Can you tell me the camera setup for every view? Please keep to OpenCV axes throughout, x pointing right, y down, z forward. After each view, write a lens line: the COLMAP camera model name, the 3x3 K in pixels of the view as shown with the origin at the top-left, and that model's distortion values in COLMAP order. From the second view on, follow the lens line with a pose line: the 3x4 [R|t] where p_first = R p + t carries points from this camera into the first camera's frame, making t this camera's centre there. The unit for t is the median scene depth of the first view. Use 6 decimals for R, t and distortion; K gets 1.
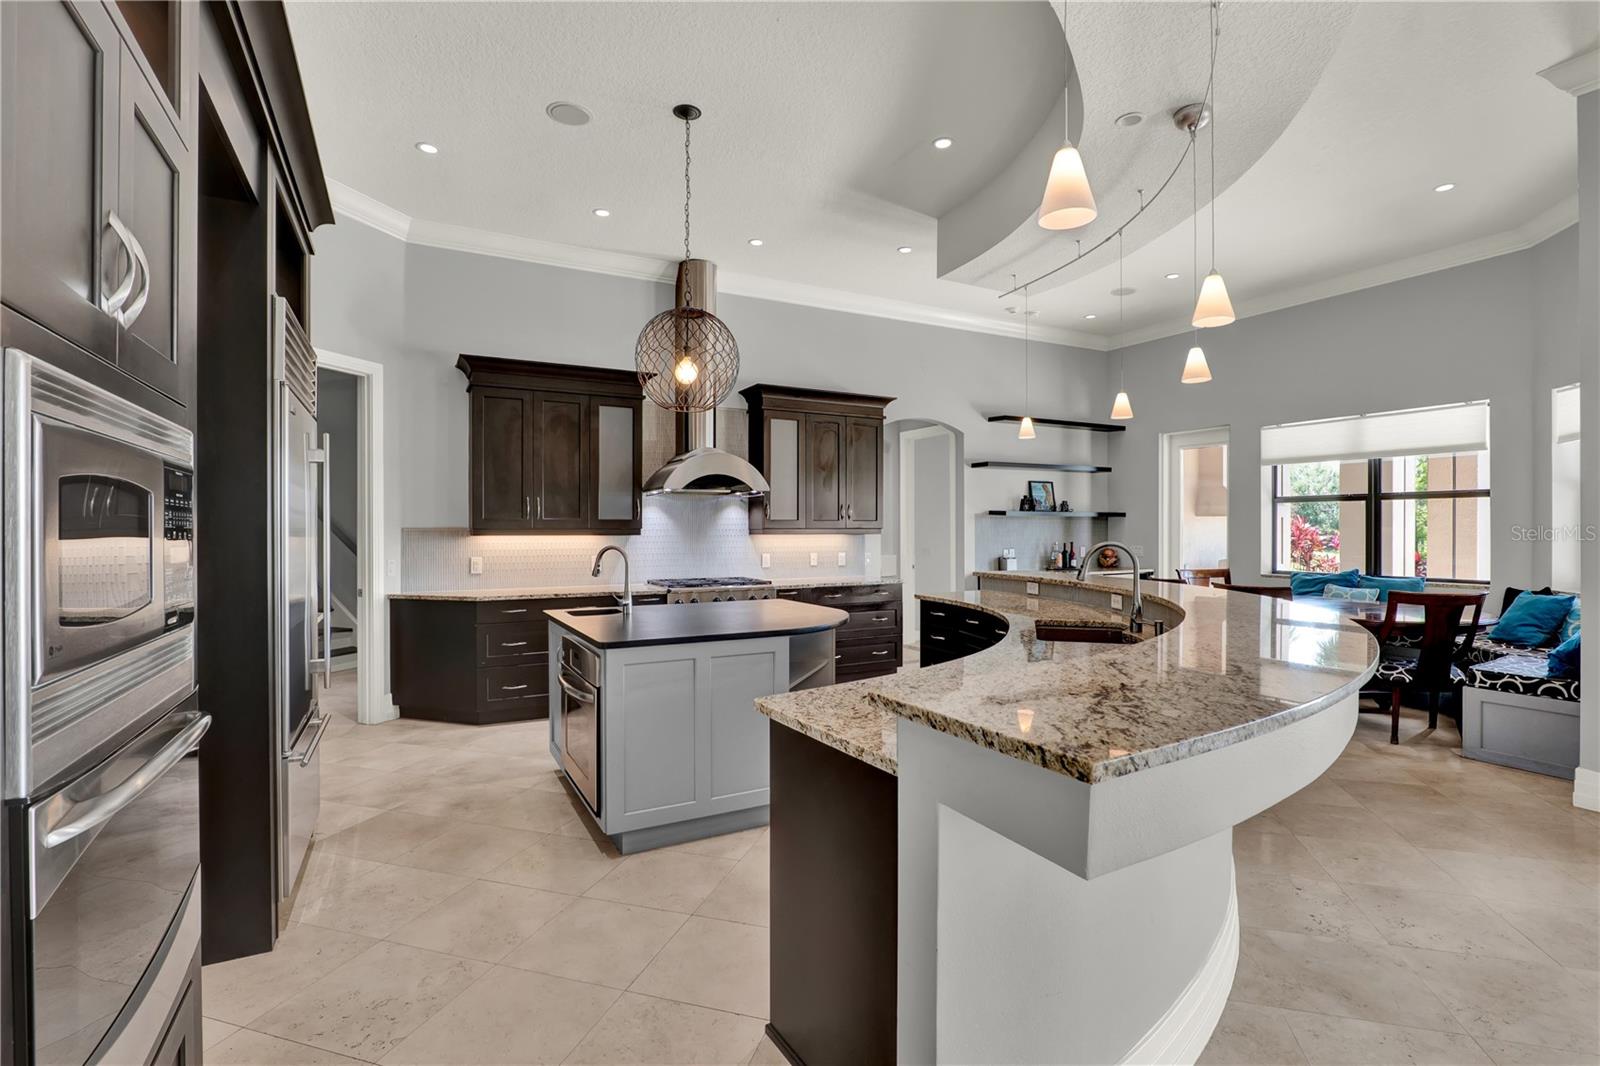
lens RADIAL K [[738.1, 0, 803.4], [0, 738.1, 530.1], [0, 0, 1]] dist [-0.015813, 0.000820]
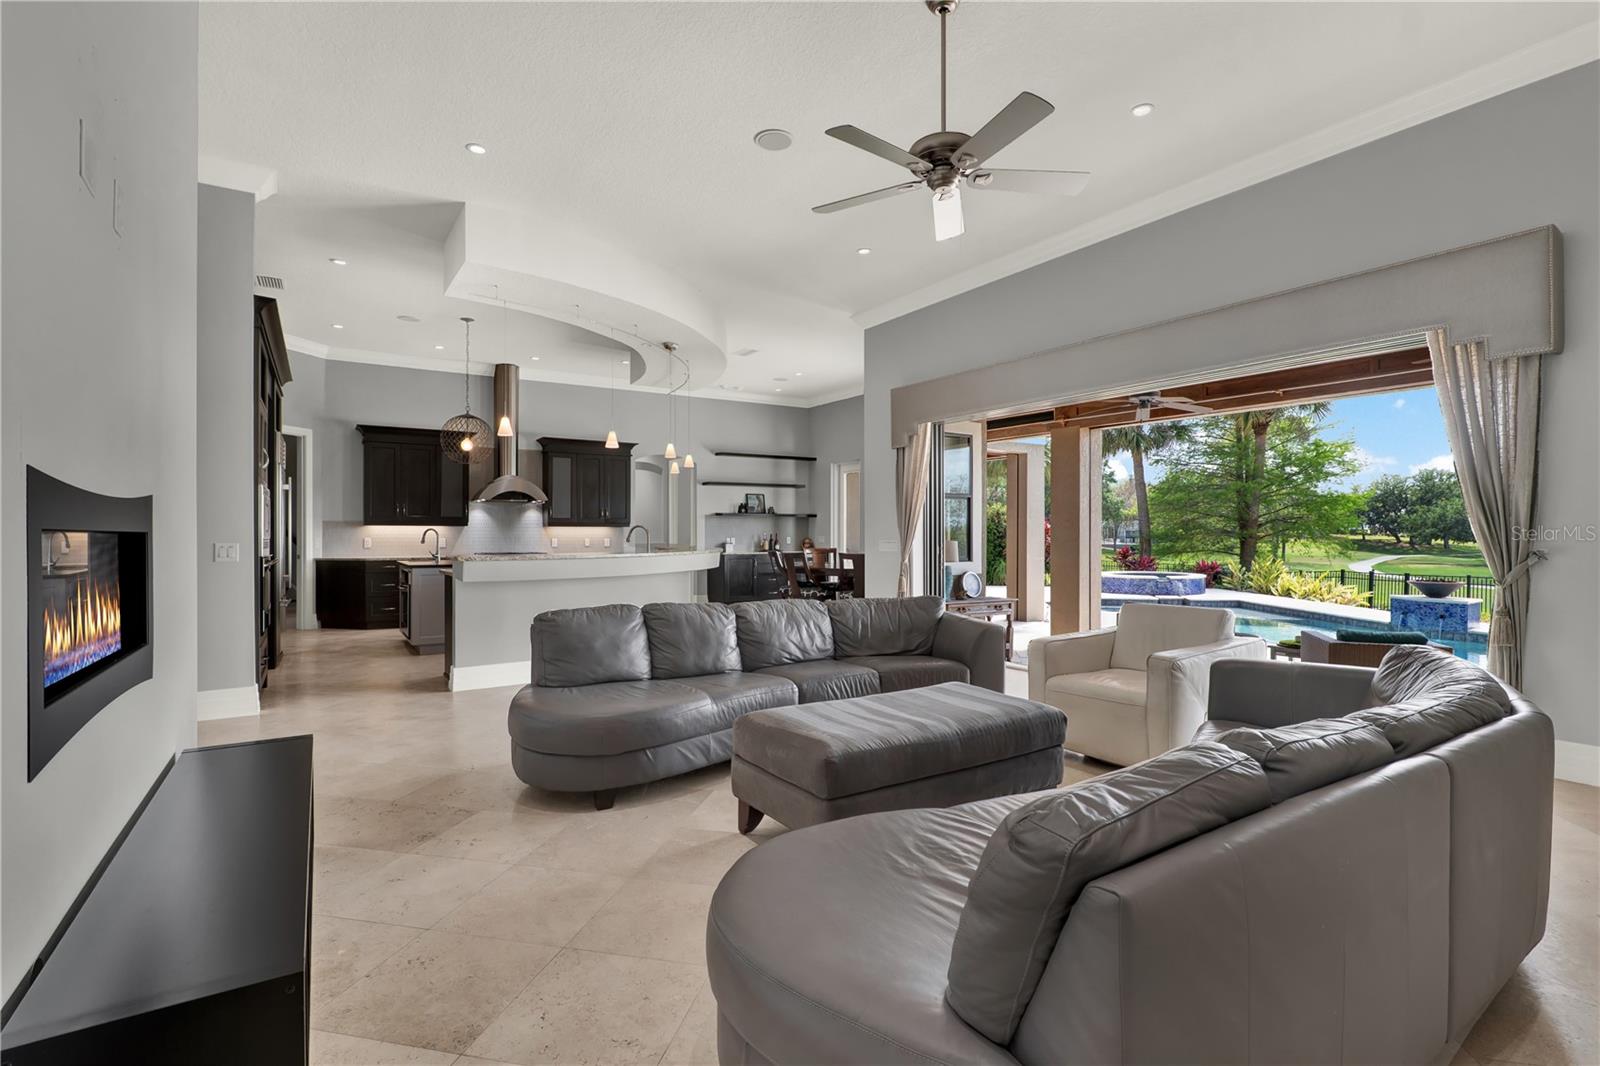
lens RADIAL K [[738.1, 0, 803.4], [0, 738.1, 530.1], [0, 0, 1]] dist [-0.015813, 0.000820]
pose [[0.996580, 0.001346, 0.082617, 0.391690], [-0.000859, 0.999982, -0.005934, 0.023943], [-0.082624, 0.005843, 0.996564, -0.726746]]
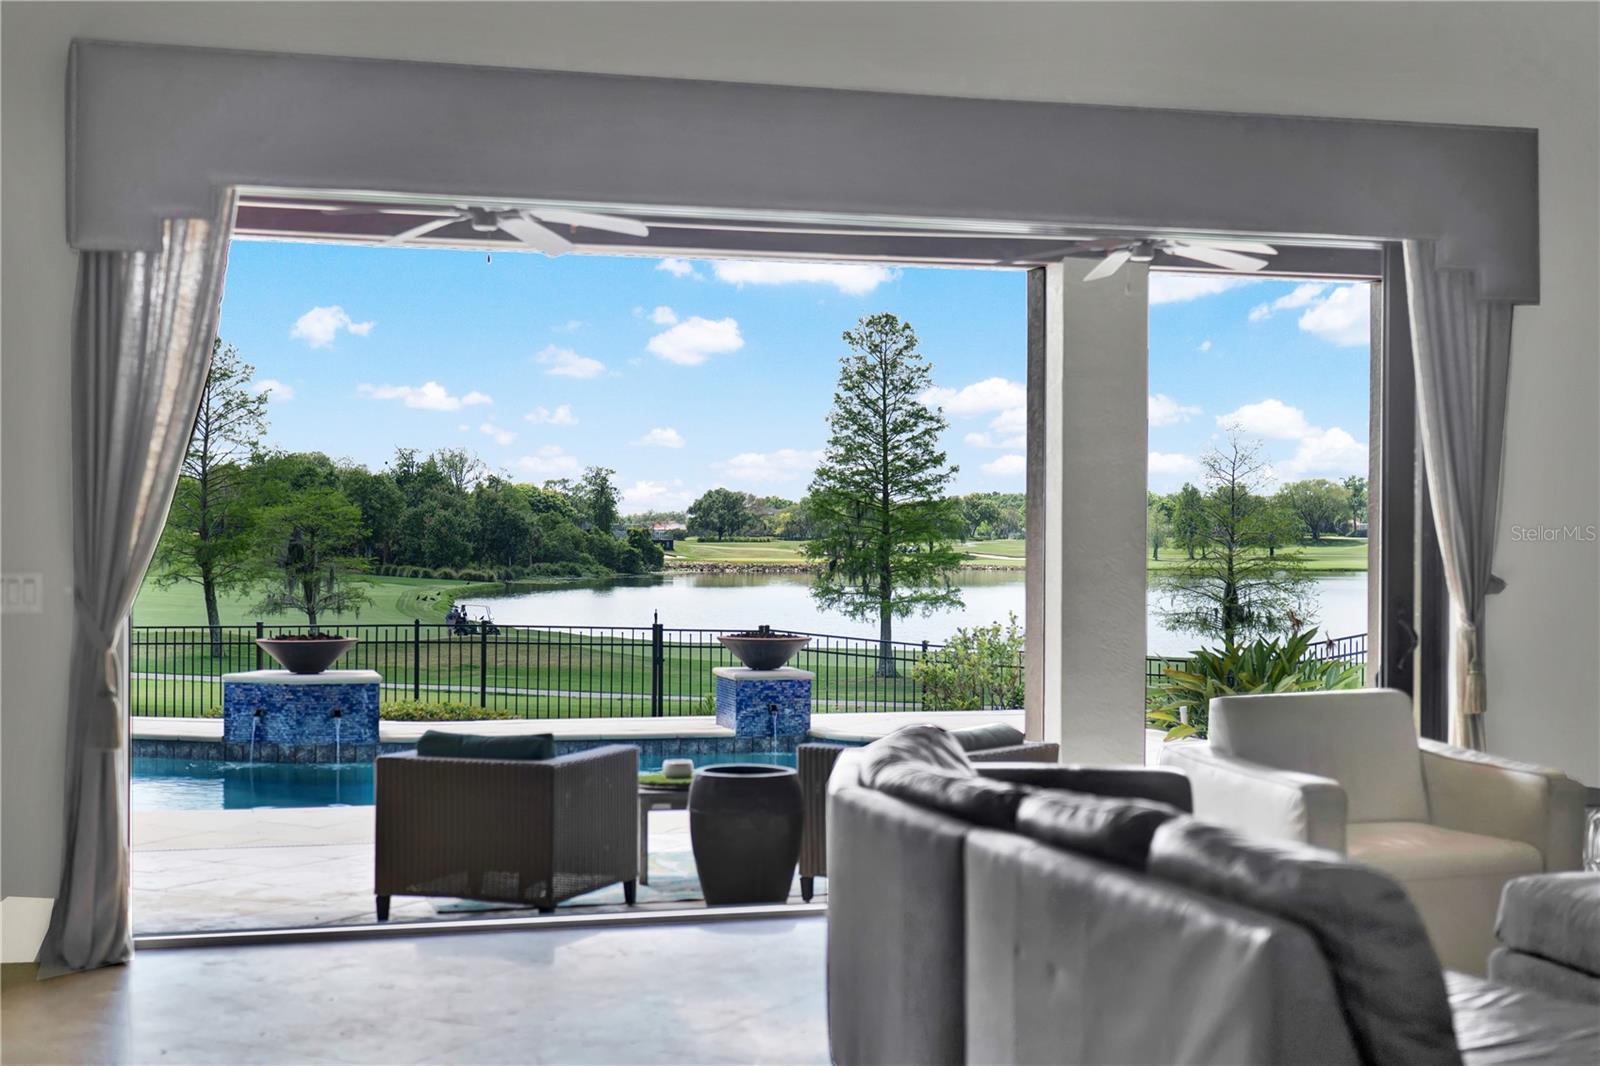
lens RADIAL K [[2222.3, 0, 800.0], [0, 2222.3, 533.0], [0, 0, 1]] dist [-0.025509, -0.017399]
pose [[0.208032, -0.001586, 0.978121, -0.297482], [-0.002337, 0.999995, 0.002118, 0.011761], [-0.978119, -0.002727, 0.208028, -0.076778]]
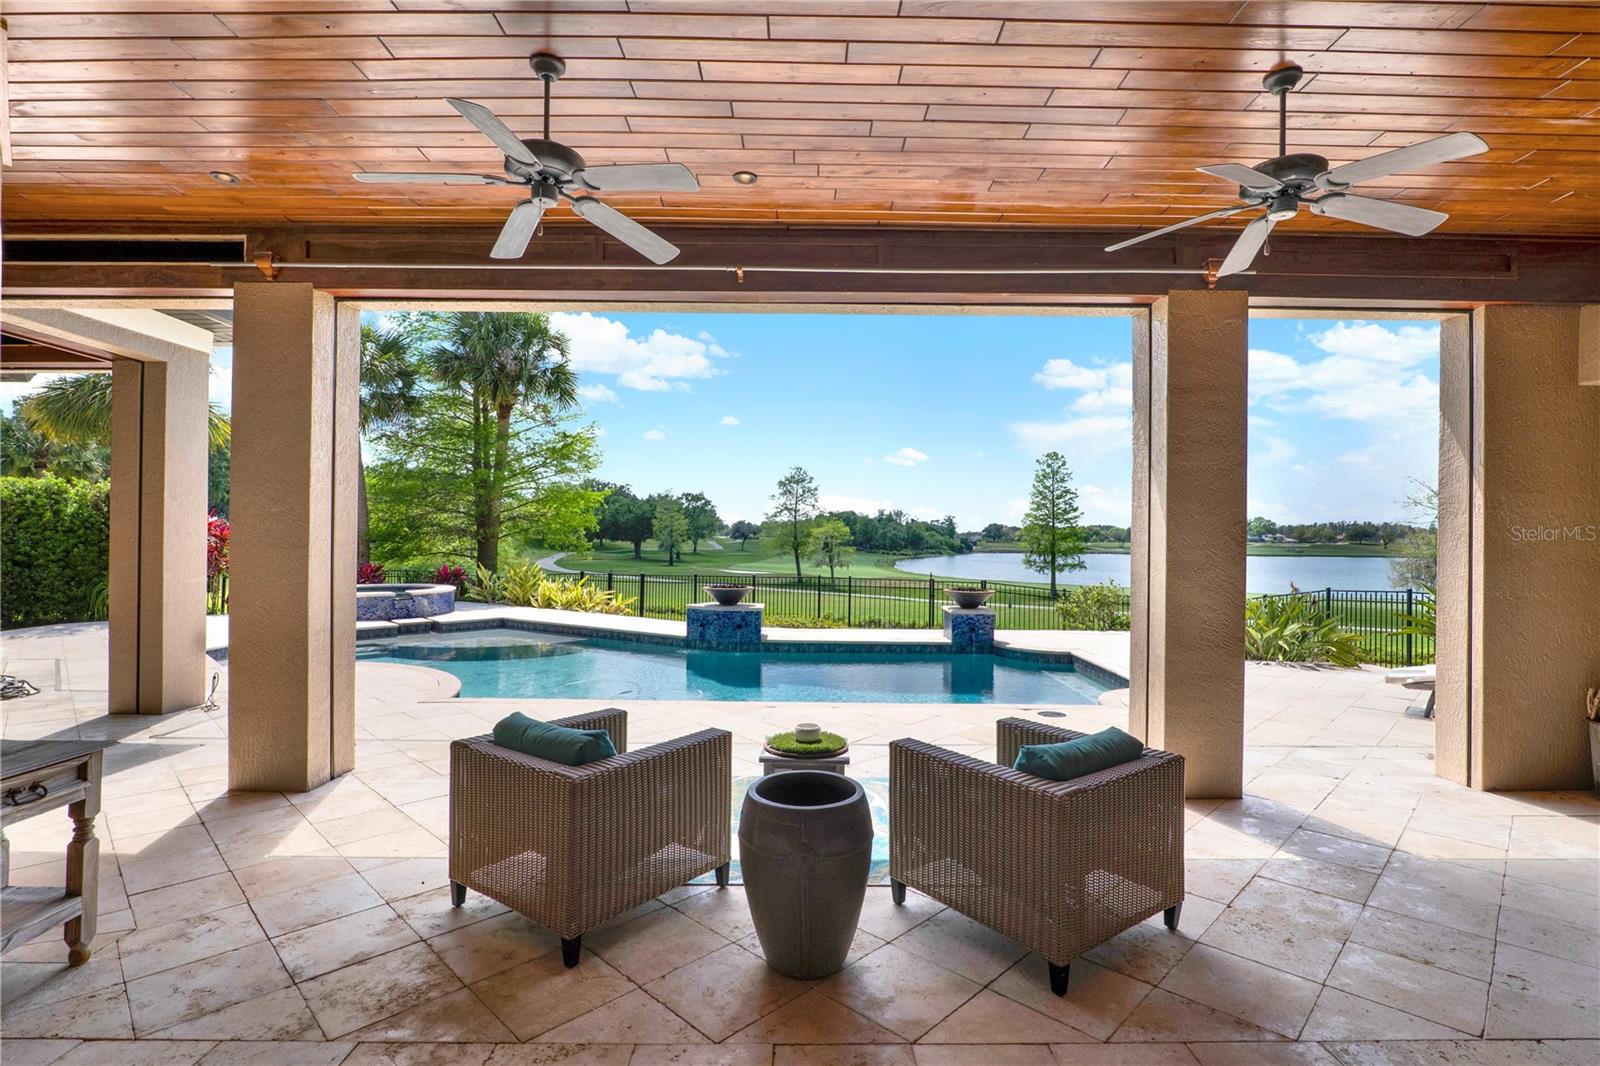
lens RADIAL K [[760.7, 0, 803.4], [0, 760.7, 535.9], [0, 0, 1]] dist [-0.022453, 0.000025]
pose [[0.473915, 0.003682, 0.880563, 0.707770], [-0.006592, 0.999978, -0.000633, 0.024581], [-0.880546, -0.005505, 0.473929, 0.051509]]
